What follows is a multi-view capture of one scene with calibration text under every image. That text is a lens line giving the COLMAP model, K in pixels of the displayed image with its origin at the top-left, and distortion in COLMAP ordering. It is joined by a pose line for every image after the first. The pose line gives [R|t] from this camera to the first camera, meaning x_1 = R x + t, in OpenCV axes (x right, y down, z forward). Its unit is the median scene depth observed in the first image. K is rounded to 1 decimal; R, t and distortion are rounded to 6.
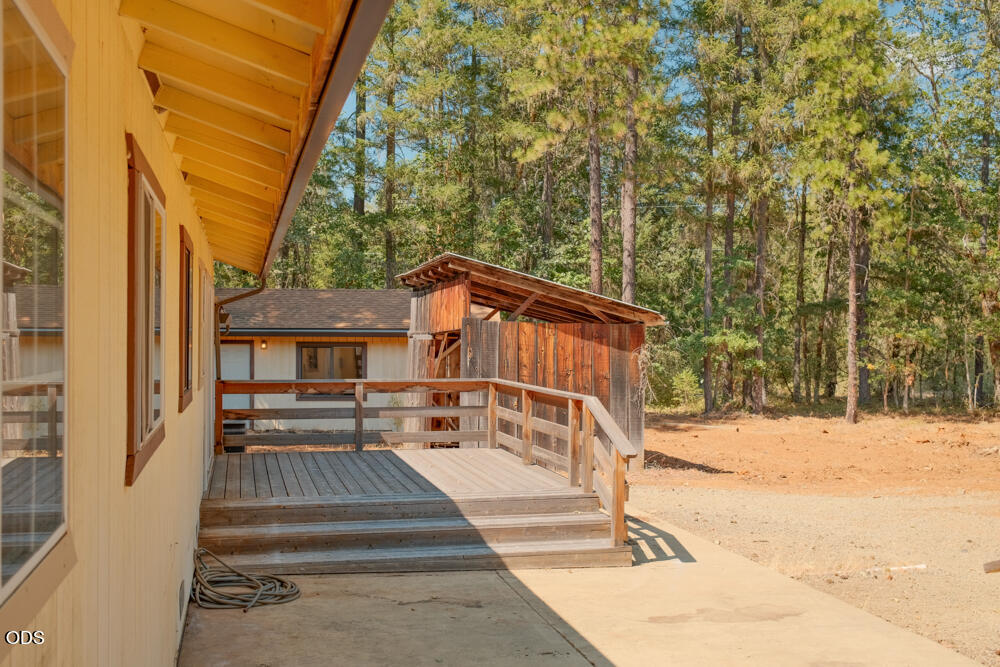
lens RADIAL K [[1112.8, 0, 500.6], [0, 1112.8, 337.2], [0, 0, 1]] dist [-0.006721, 0.000000]
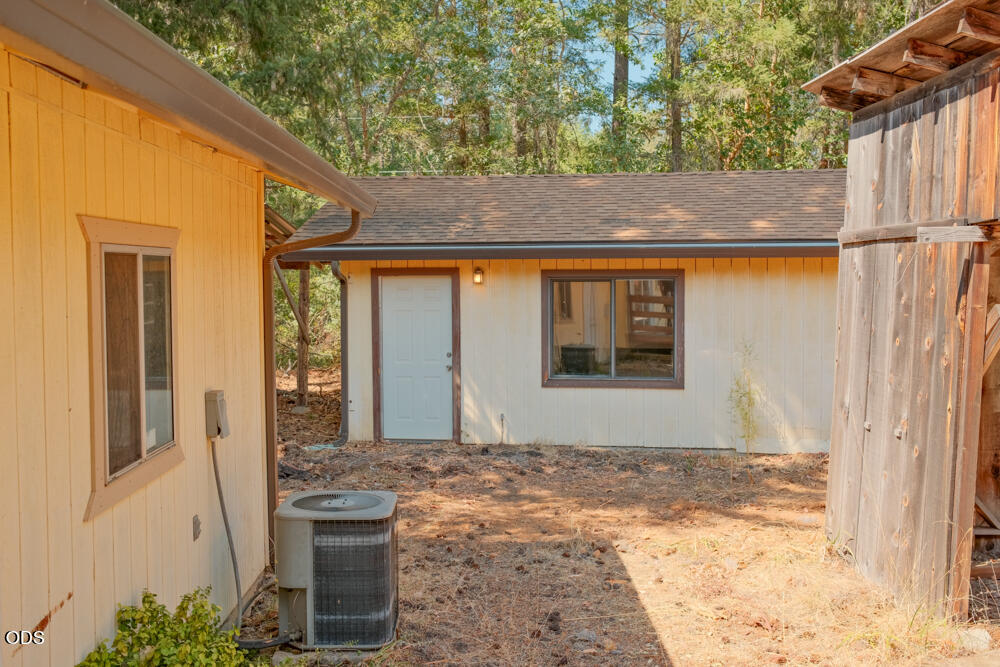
lens RADIAL K [[1112.8, 0, 499.1], [0, 1112.8, 336.0], [0, 0, 1]] dist [-0.006721, 0.000000]
pose [[0.976853, -0.001290, -0.213906, -0.094869], [0.012548, 0.998605, 0.051281, 0.008003], [0.213541, -0.052778, 0.975507, 0.504340]]
